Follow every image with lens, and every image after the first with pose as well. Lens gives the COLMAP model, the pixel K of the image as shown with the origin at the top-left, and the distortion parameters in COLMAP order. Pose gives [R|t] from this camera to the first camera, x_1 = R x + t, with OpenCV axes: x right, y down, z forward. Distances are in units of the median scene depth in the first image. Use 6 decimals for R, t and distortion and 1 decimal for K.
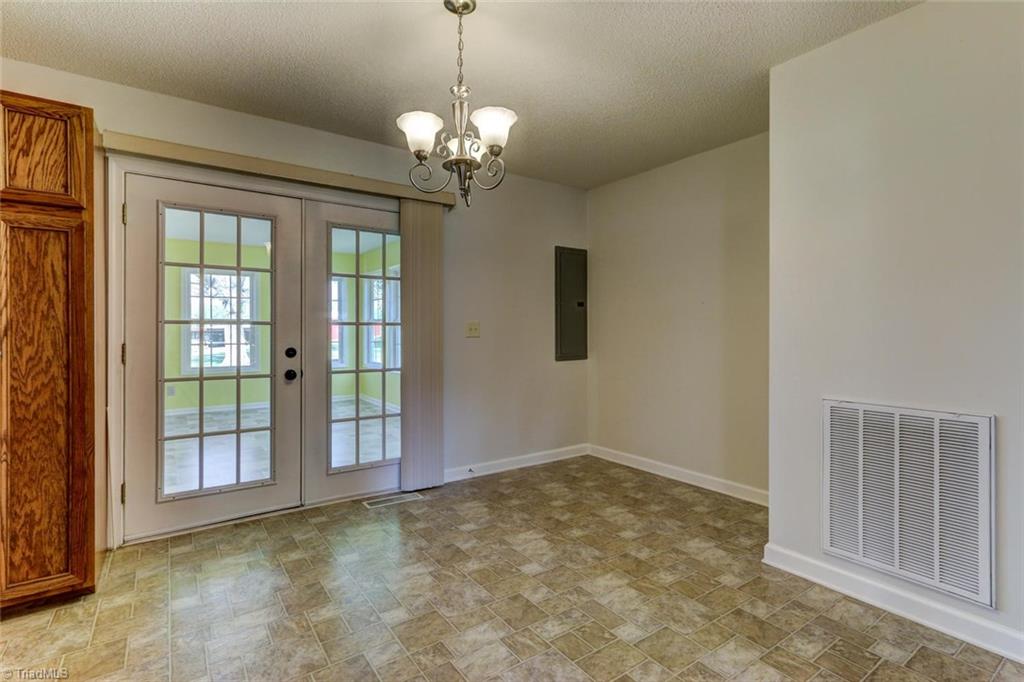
lens RADIAL K [[481.7, 0, 513.1], [0, 481.7, 333.5], [0, 0, 1]] dist [0.000880, 0.001951]
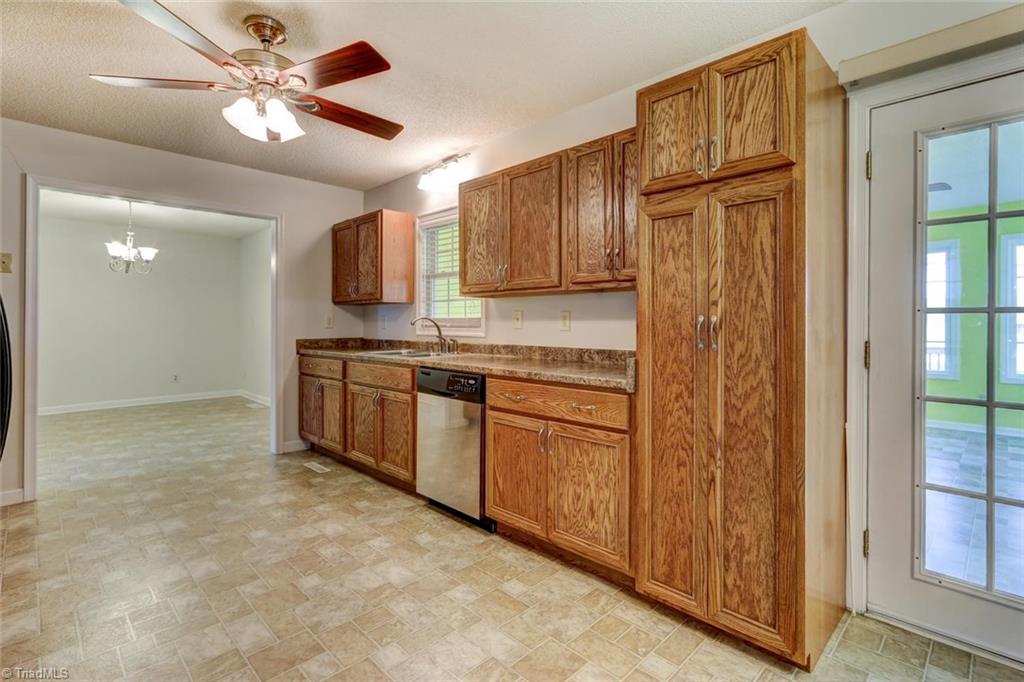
lens RADIAL K [[481.7, 0, 529.0], [0, 481.7, 321.2], [0, 0, 1]] dist [0.000880, 0.001951]
pose [[0.168855, -0.003272, -0.985635, -0.216799], [-0.009573, 0.999942, -0.004959, -0.001583], [0.985594, 0.010273, 0.168814, 0.477249]]
